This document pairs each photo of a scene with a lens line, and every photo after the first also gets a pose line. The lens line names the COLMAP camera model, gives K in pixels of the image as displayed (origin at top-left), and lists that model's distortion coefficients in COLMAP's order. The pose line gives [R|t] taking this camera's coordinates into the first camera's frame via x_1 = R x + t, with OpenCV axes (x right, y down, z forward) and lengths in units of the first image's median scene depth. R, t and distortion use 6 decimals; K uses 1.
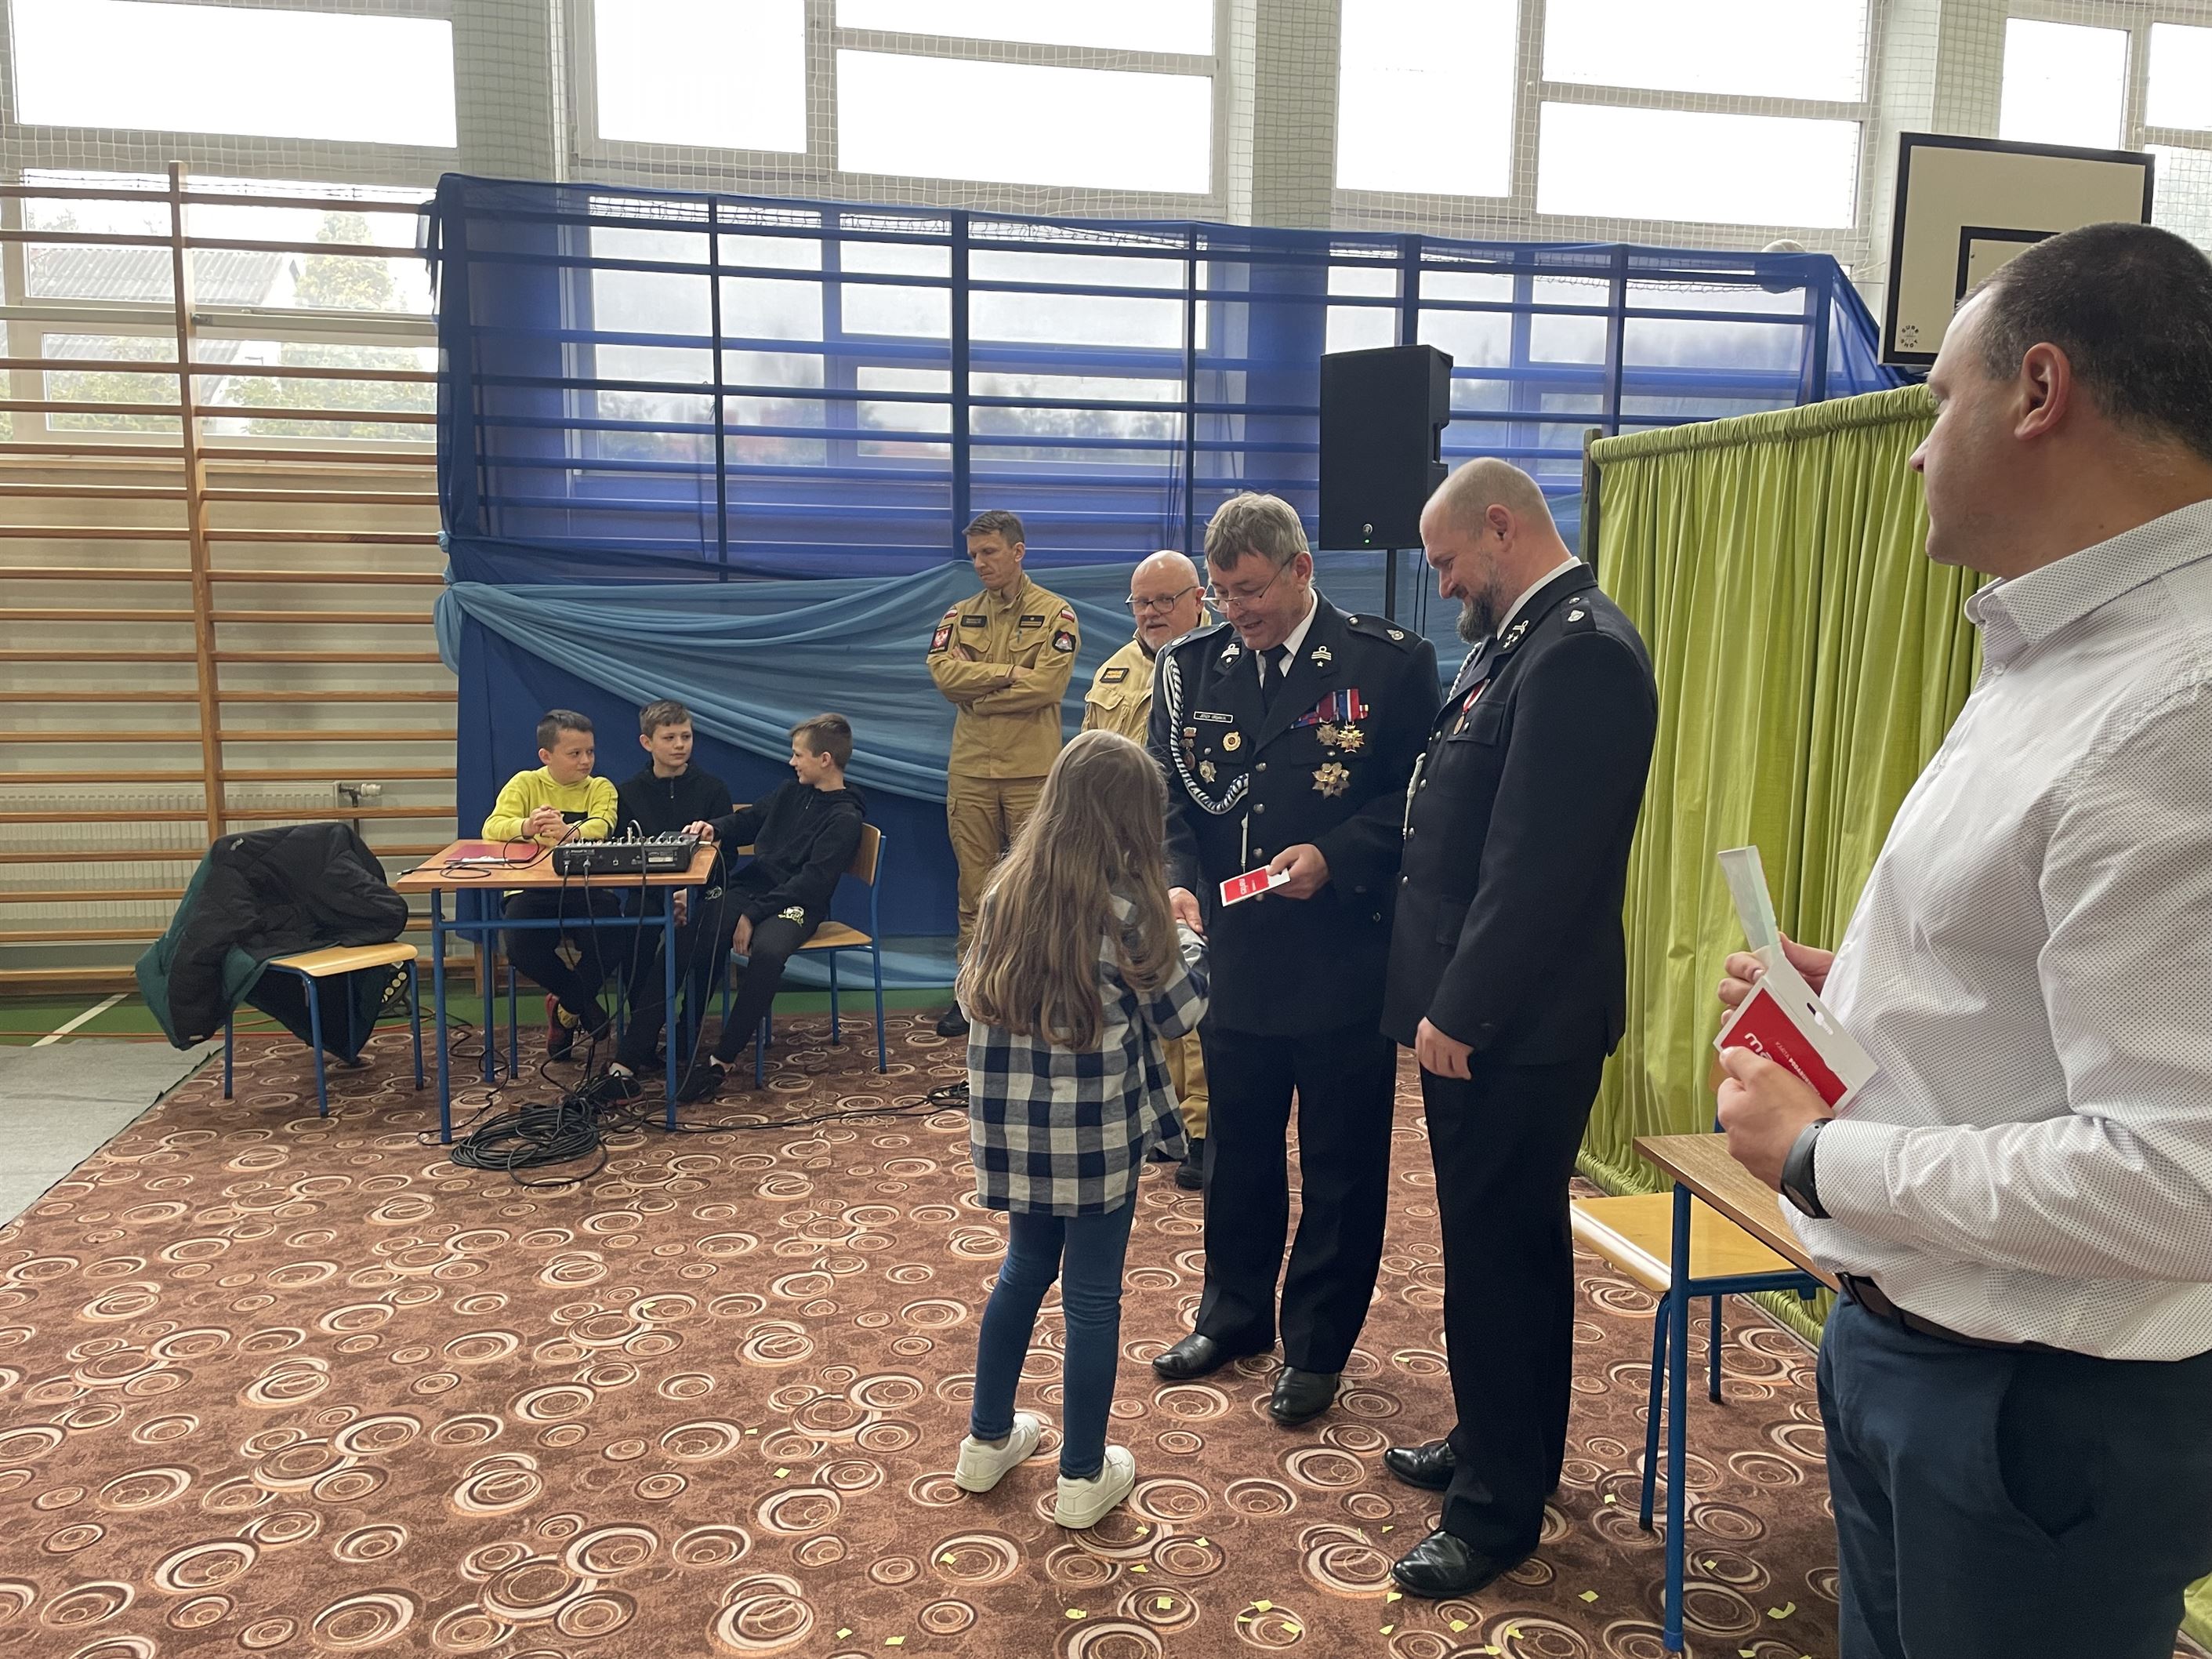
lens RADIAL K [[1669.0, 0, 1115.2], [0, 1669.0, 808.5], [0, 0, 1]] dist [0.096482, -0.125689]
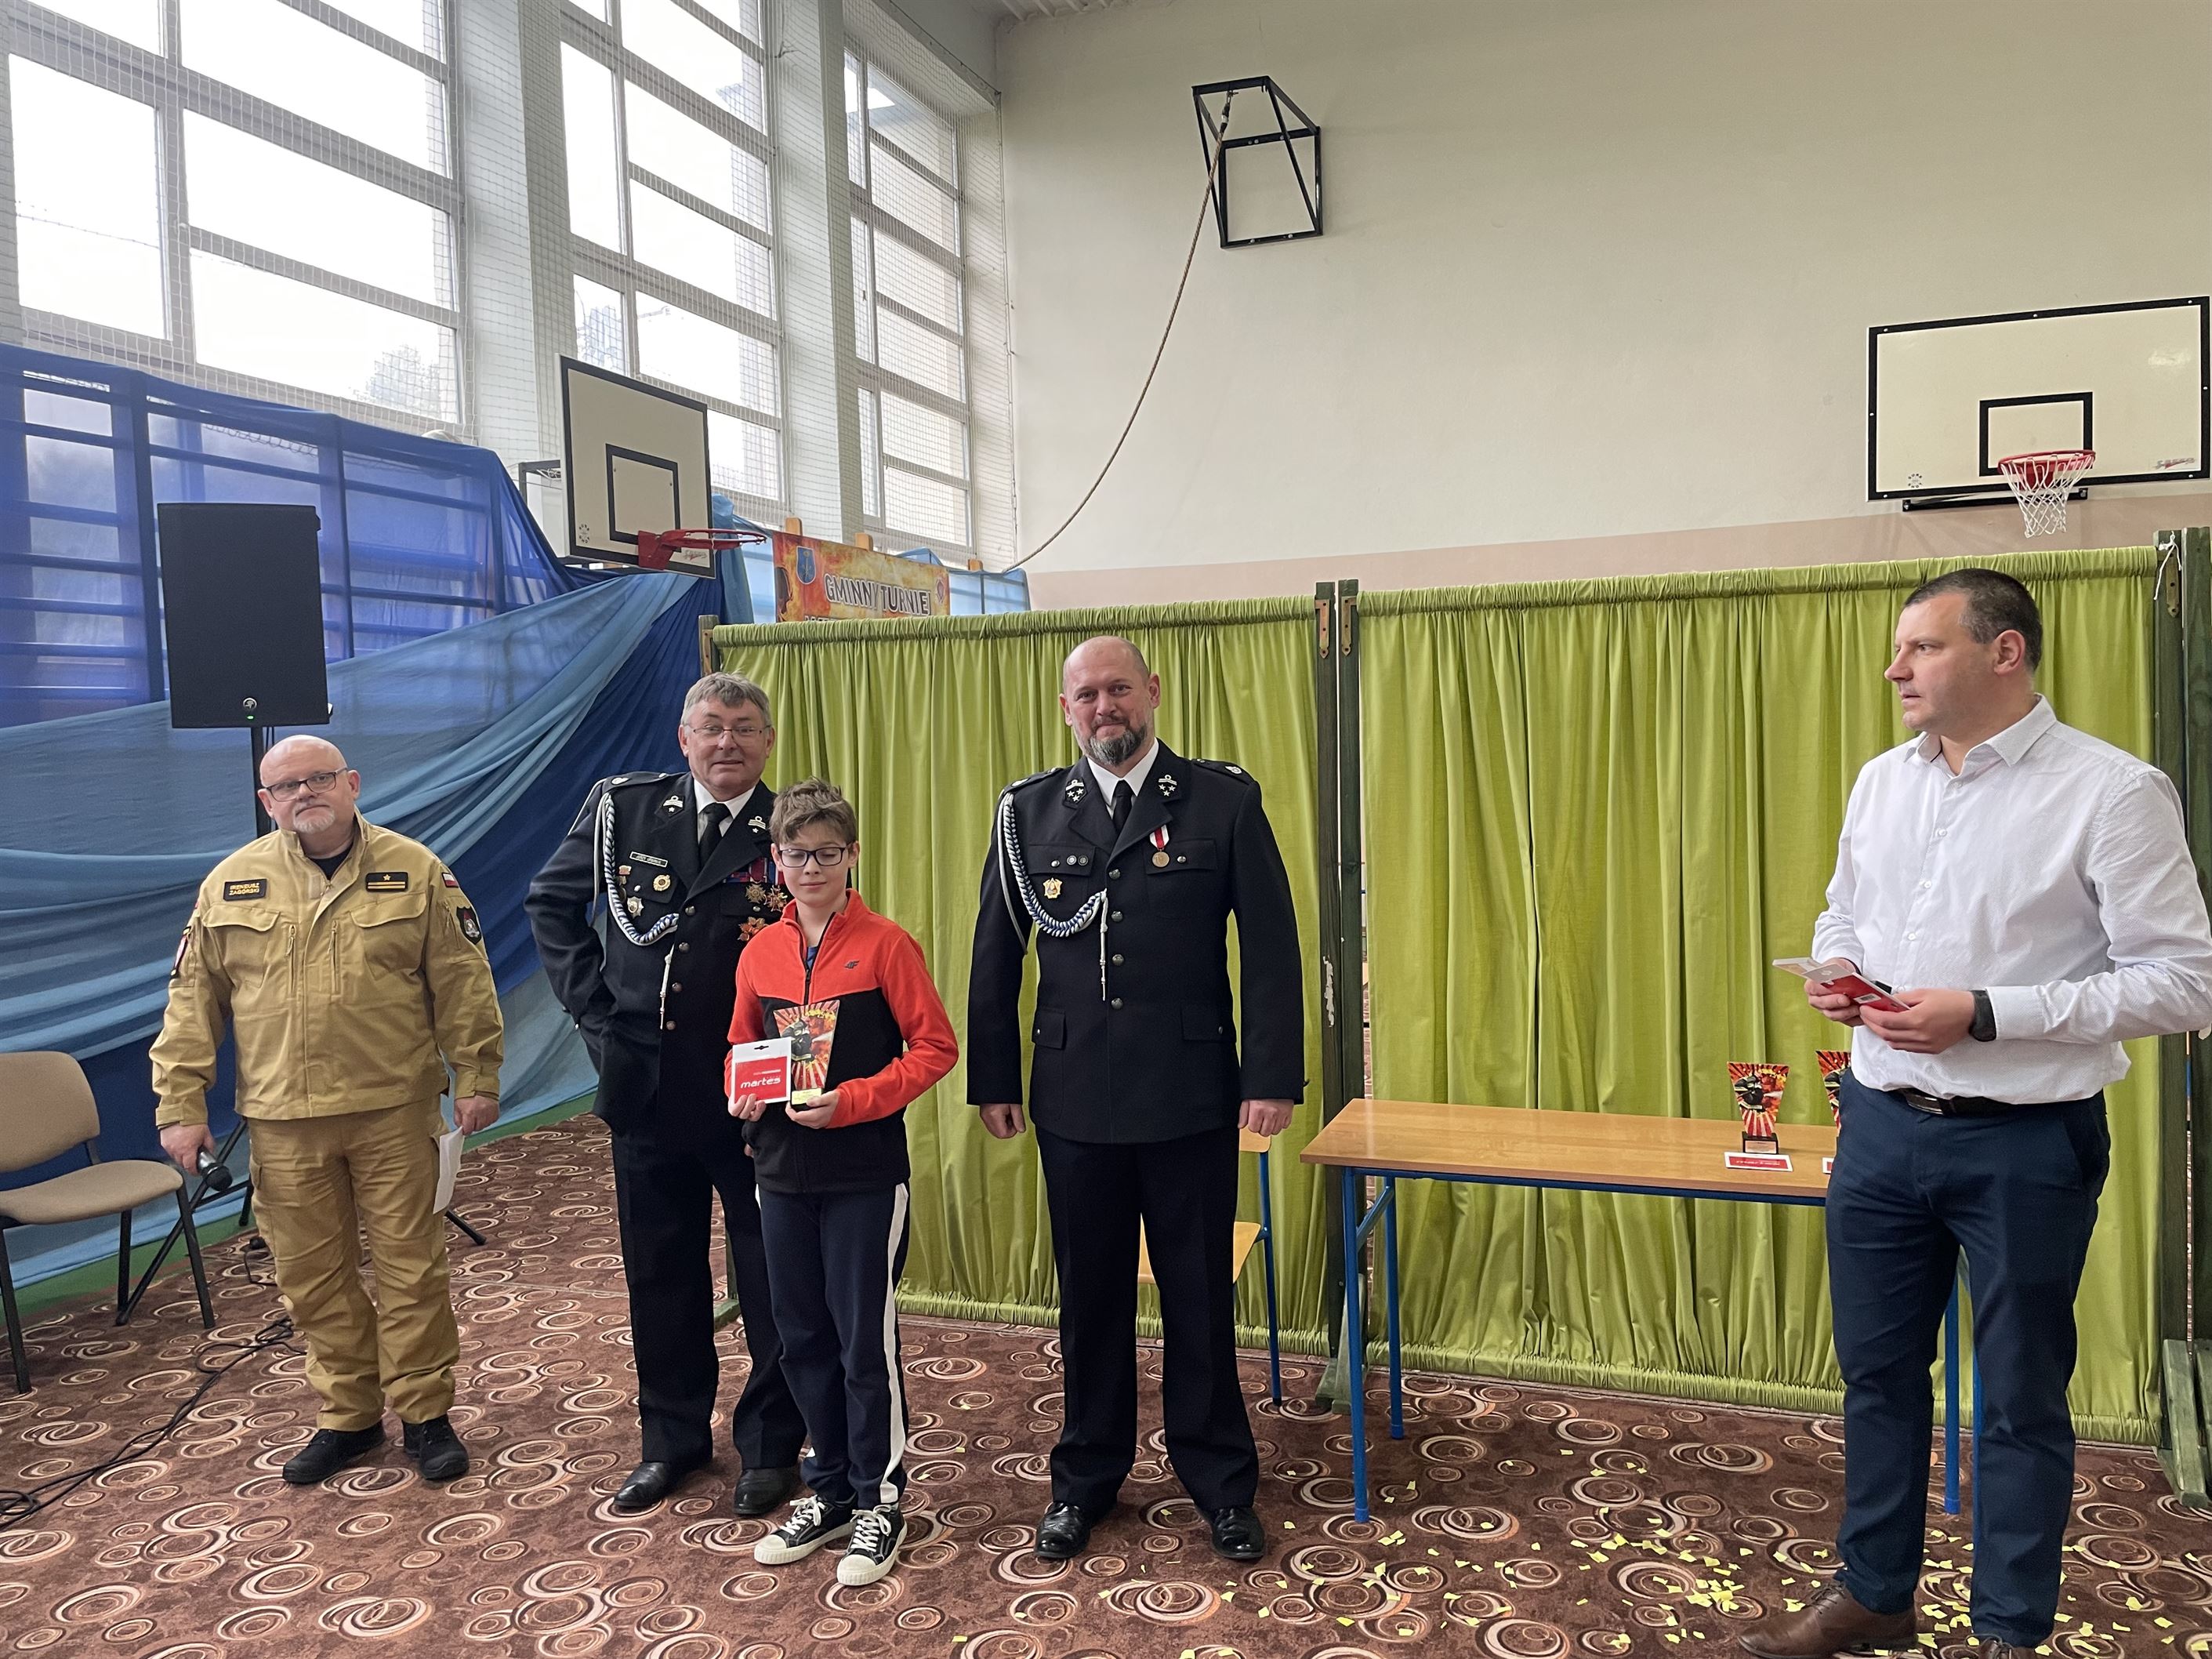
lens RADIAL K [[1669.0, 0, 1115.2], [0, 1669.0, 808.5], [0, 0, 1]] dist [0.096482, -0.125689]
pose [[0.499116, -0.065145, 0.864083, -0.404478], [0.147145, 0.989060, -0.010427, -0.038510], [-0.853950, 0.132350, 0.503242, 0.183375]]
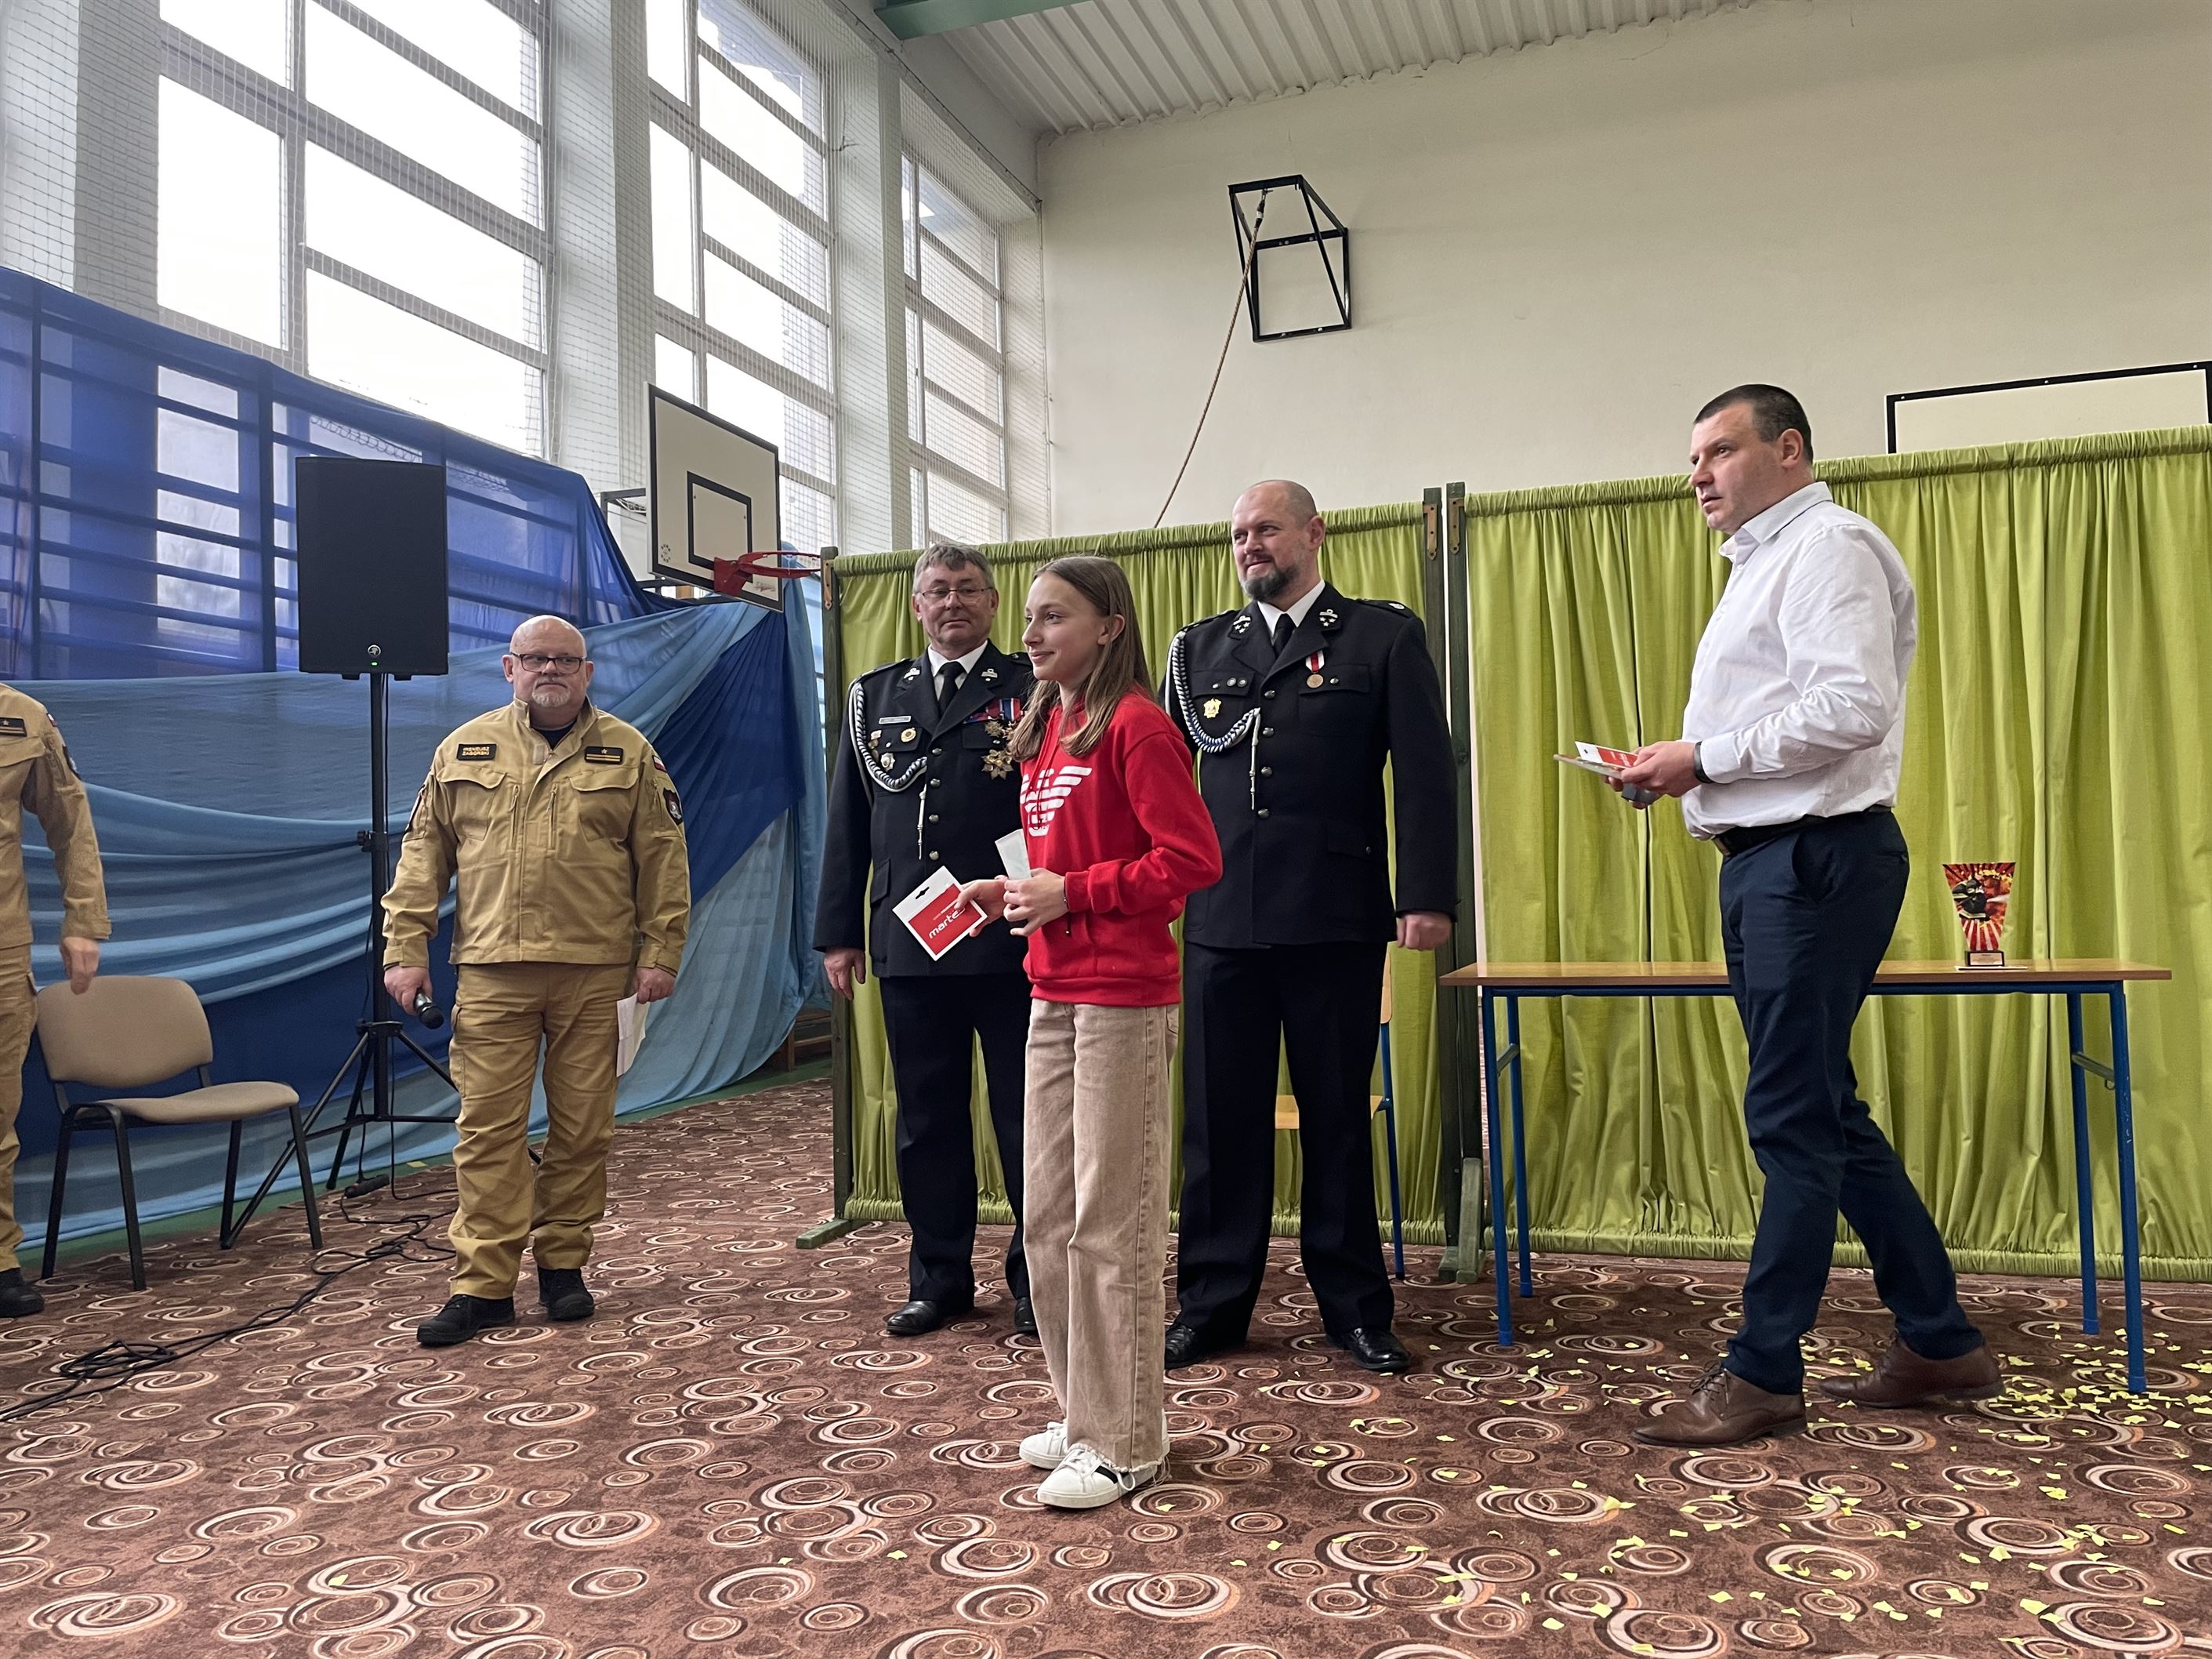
lens RADIAL K [[1670.7, 0, 1119.1], [0, 1670.7, 808.8], [0, 0, 1]] dist [0.096320, -0.125152]
pose [[0.495744, 0.016116, 0.868319, -0.457116], [0.146117, 0.984027, -0.101686, 0.071105], [-0.856088, 0.177287, 0.485471, 0.235068]]
